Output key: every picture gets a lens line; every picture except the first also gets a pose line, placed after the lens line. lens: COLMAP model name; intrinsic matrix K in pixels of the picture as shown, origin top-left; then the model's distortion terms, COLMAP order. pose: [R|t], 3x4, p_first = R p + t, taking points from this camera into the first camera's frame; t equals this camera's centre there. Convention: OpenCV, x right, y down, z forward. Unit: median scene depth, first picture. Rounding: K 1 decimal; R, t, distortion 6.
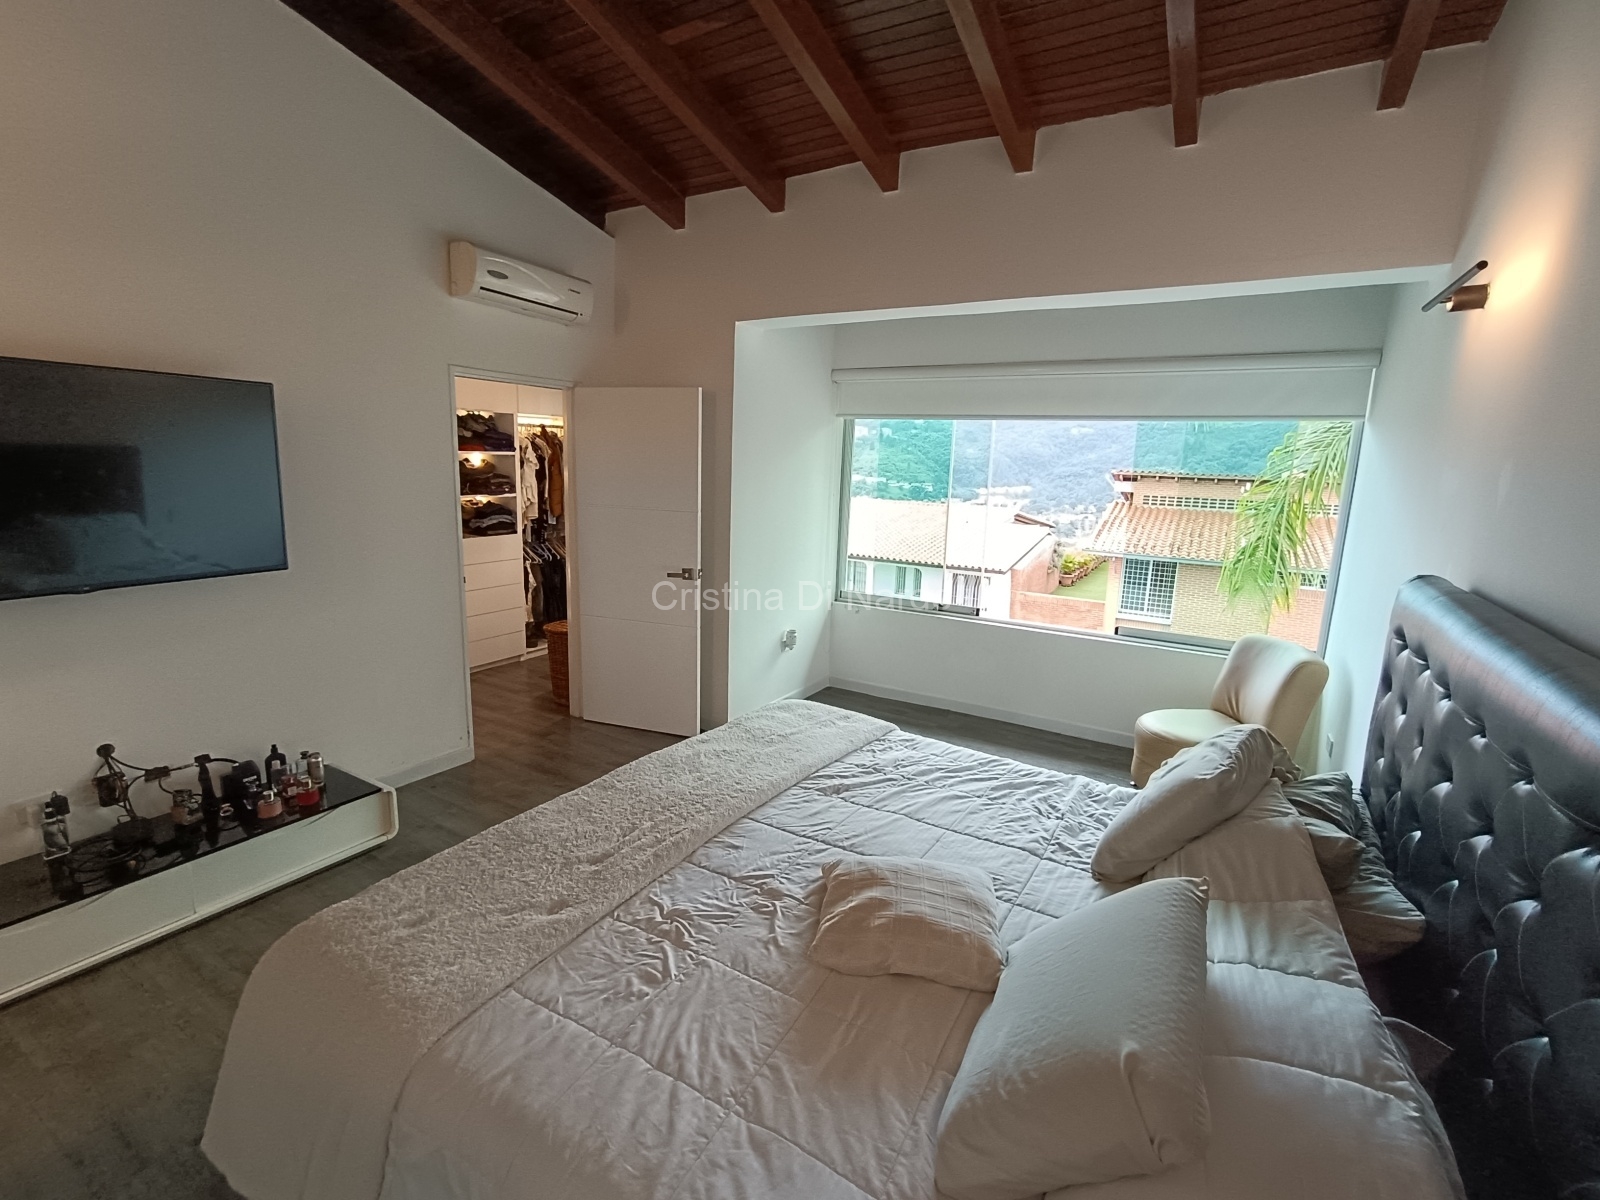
lens RADIAL K [[733.5, 0, 801.4], [0, 733.5, 597.6], [0, 0, 1]] dist [-0.017056, 0.011844]
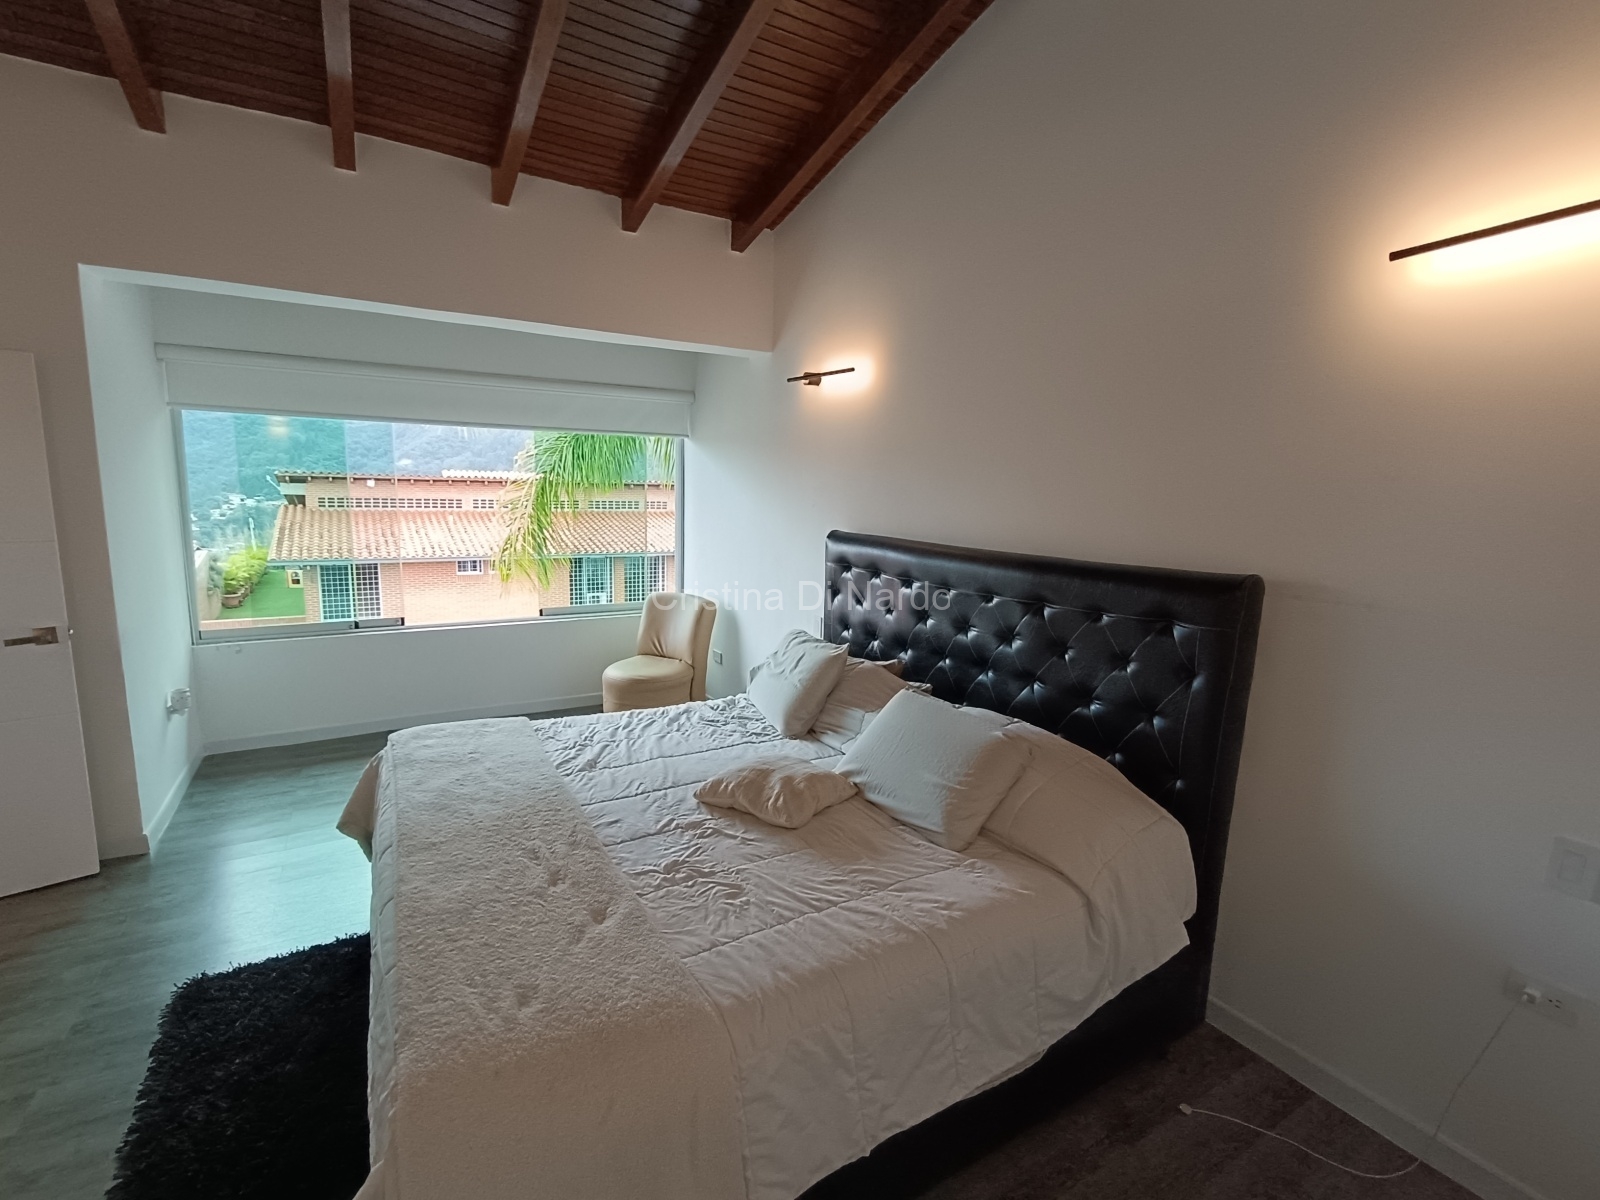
lens RADIAL K [[733.5, 0, 801.4], [0, 733.5, 597.6], [0, 0, 1]] dist [-0.017056, 0.011844]
pose [[0.470251, -0.153633, 0.869058, -0.353068], [0.152874, 0.984025, 0.091236, -0.019600], [-0.869191, 0.089952, 0.486225, 0.079750]]
